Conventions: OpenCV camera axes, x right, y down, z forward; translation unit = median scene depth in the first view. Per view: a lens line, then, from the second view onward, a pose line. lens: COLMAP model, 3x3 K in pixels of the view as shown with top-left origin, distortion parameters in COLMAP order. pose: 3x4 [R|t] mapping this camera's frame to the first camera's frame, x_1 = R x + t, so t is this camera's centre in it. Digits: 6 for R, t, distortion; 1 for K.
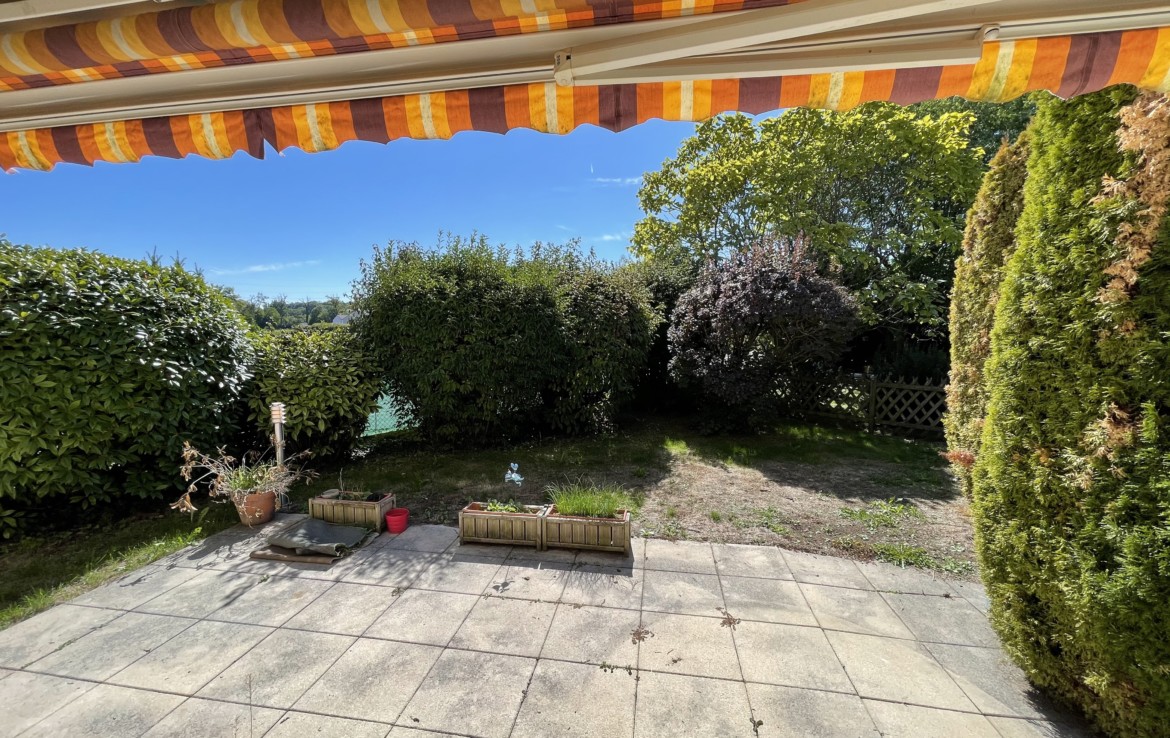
lens RADIAL K [[471.0, 0, 580.2], [0, 471.0, 370.9], [0, 0, 1]] dist [-0.000095, -0.000613]
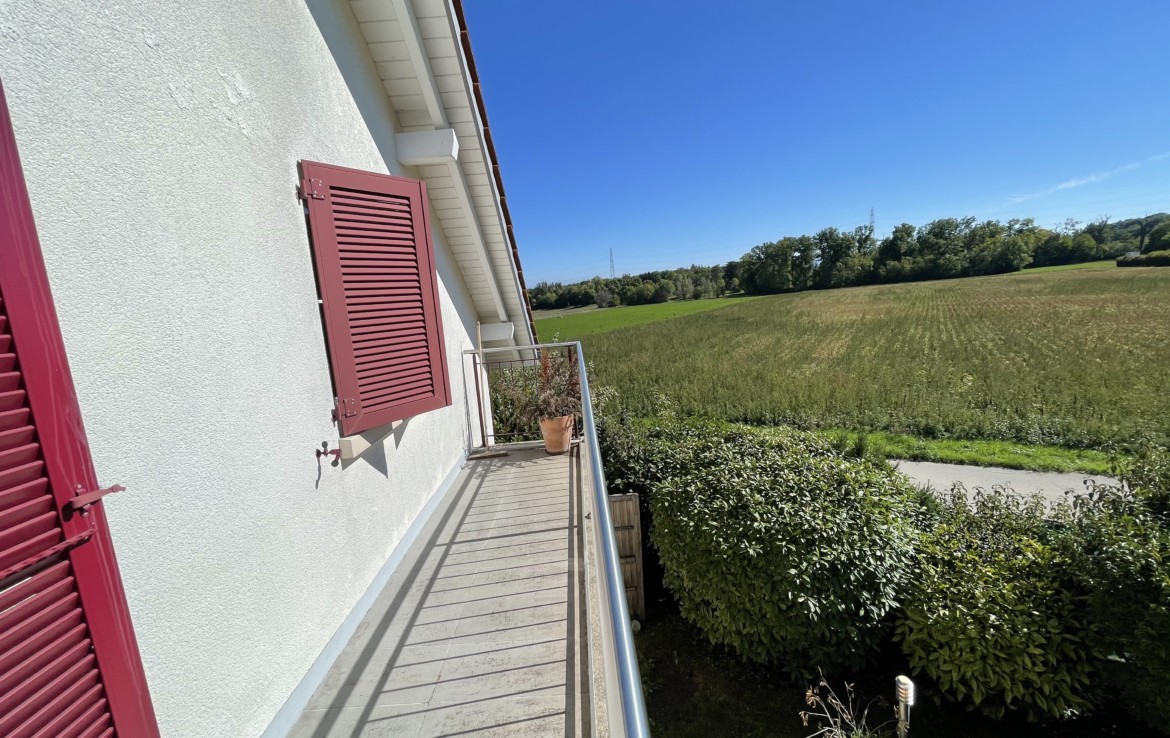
lens RADIAL K [[471.0, 0, 577.2], [0, 471.0, 369.5], [0, 0, 1]] dist [-0.000095, -0.000613]
pose [[0.180661, 0.135096, -0.974223, 0.037716], [-0.008282, 0.990696, 0.135845, -0.740132], [0.983510, -0.016473, 0.180099, 0.285635]]
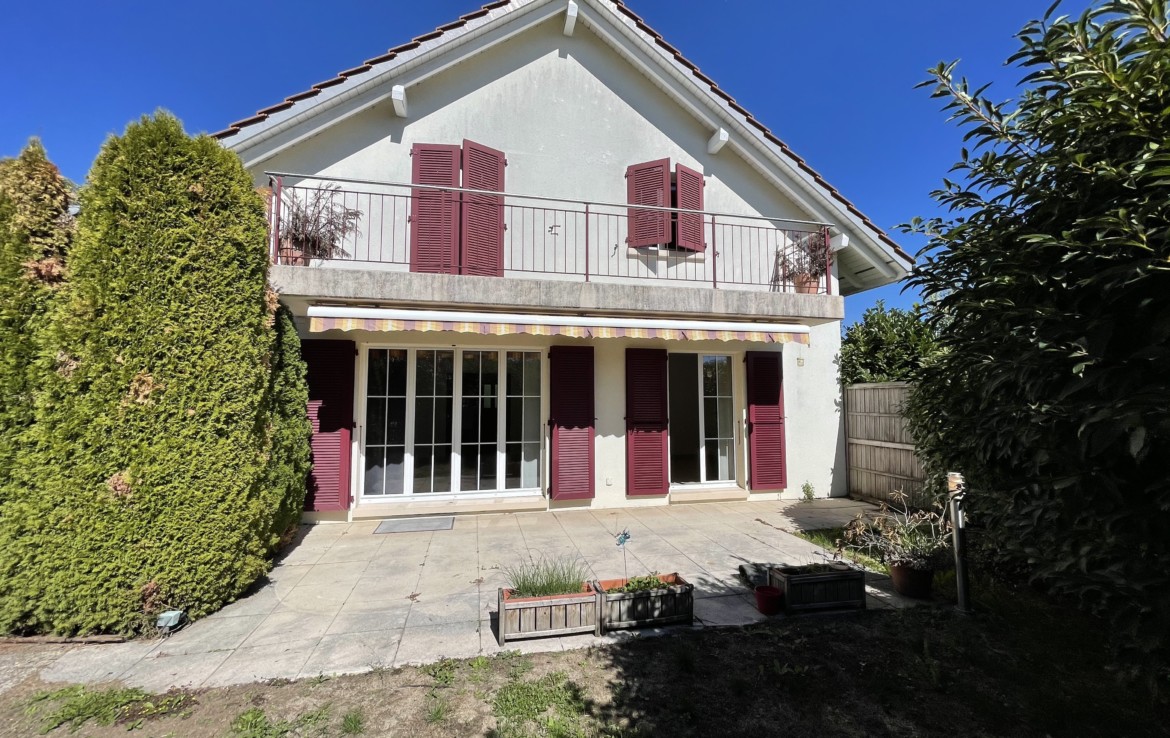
lens RADIAL K [[471.0, 0, 580.2], [0, 471.0, 368.5], [0, 0, 1]] dist [-0.000095, -0.000613]
pose [[-0.926500, -0.023113, -0.375584, 0.288415], [-0.030023, 0.999470, 0.012555, -0.119316], [0.375095, 0.022909, -0.926703, 1.767143]]
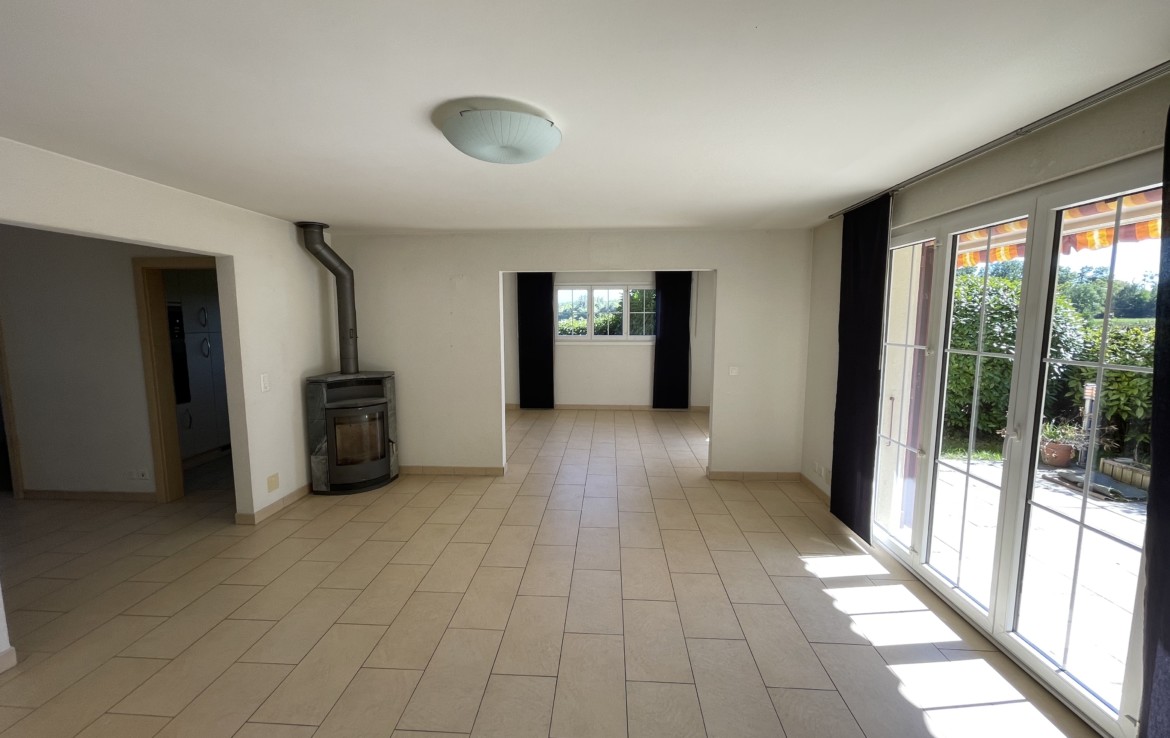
lens RADIAL K [[471.0, 0, 579.6], [0, 471.0, 368.3], [0, 0, 1]] dist [-0.000095, -0.000613]
pose [[0.105479, 0.109979, -0.988321, 0.558144], [-0.088740, 0.990941, 0.100800, 0.024254], [0.990454, 0.077071, 0.114283, -0.626270]]
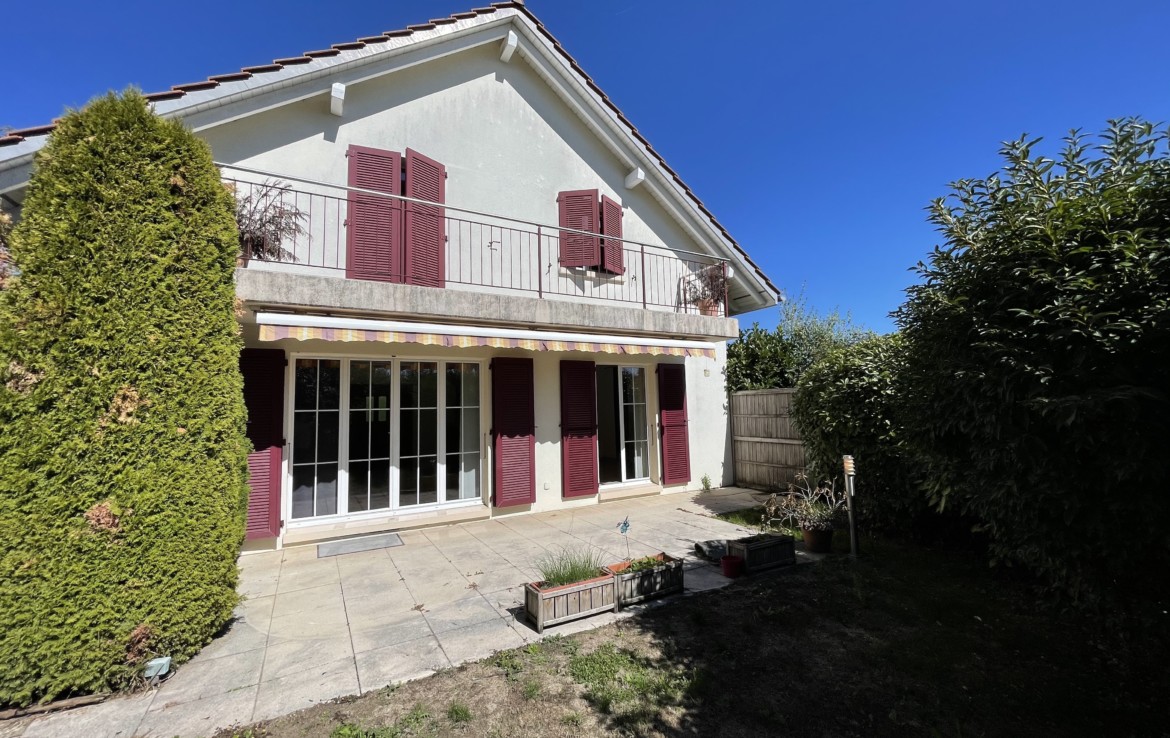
lens RADIAL K [[471.0, 0, 580.7], [0, 471.0, 368.1], [0, 0, 1]] dist [-0.000095, -0.000613]
pose [[-0.774613, -0.033656, -0.631539, 0.610928], [-0.028991, 0.999423, -0.017703, -0.114762], [0.631770, 0.004596, -0.775142, 1.712583]]
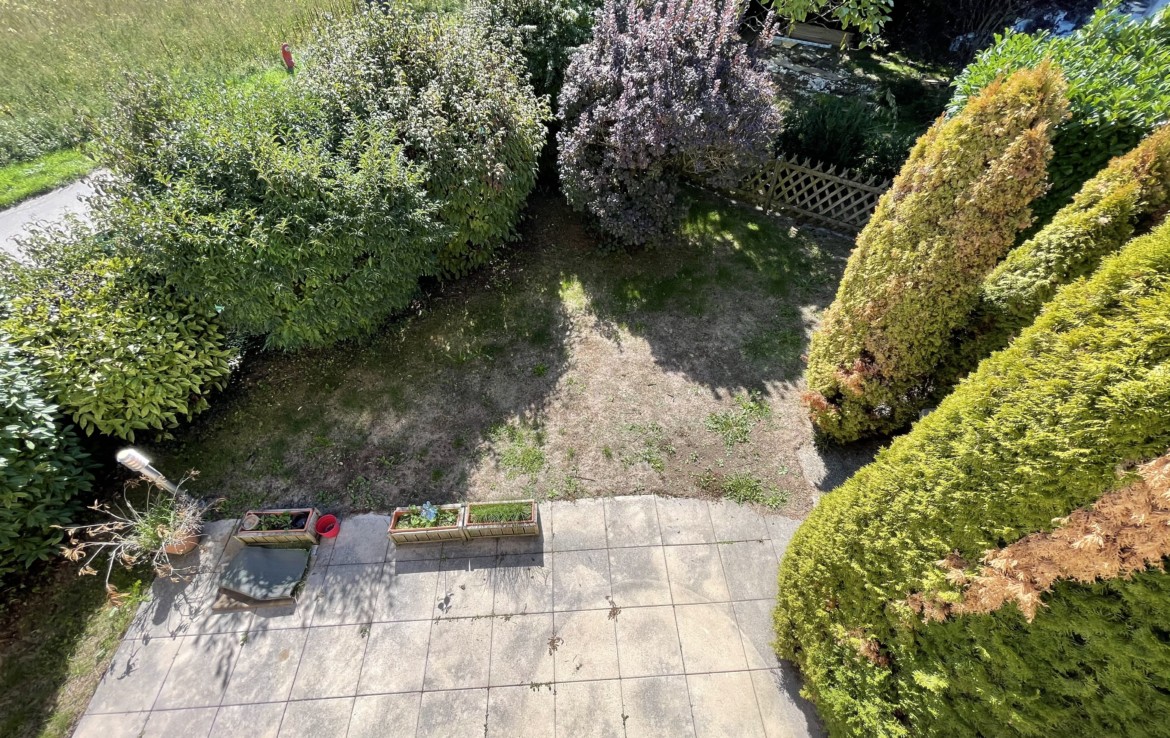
lens RADIAL K [[471.0, 0, 581.2], [0, 471.0, 374.2], [0, 0, 1]] dist [-0.000095, -0.000613]
pose [[0.975204, -0.173936, 0.136830, 0.106849], [0.031853, 0.722167, 0.690985, -0.725118], [-0.219001, -0.669493, 0.709801, 0.348403]]
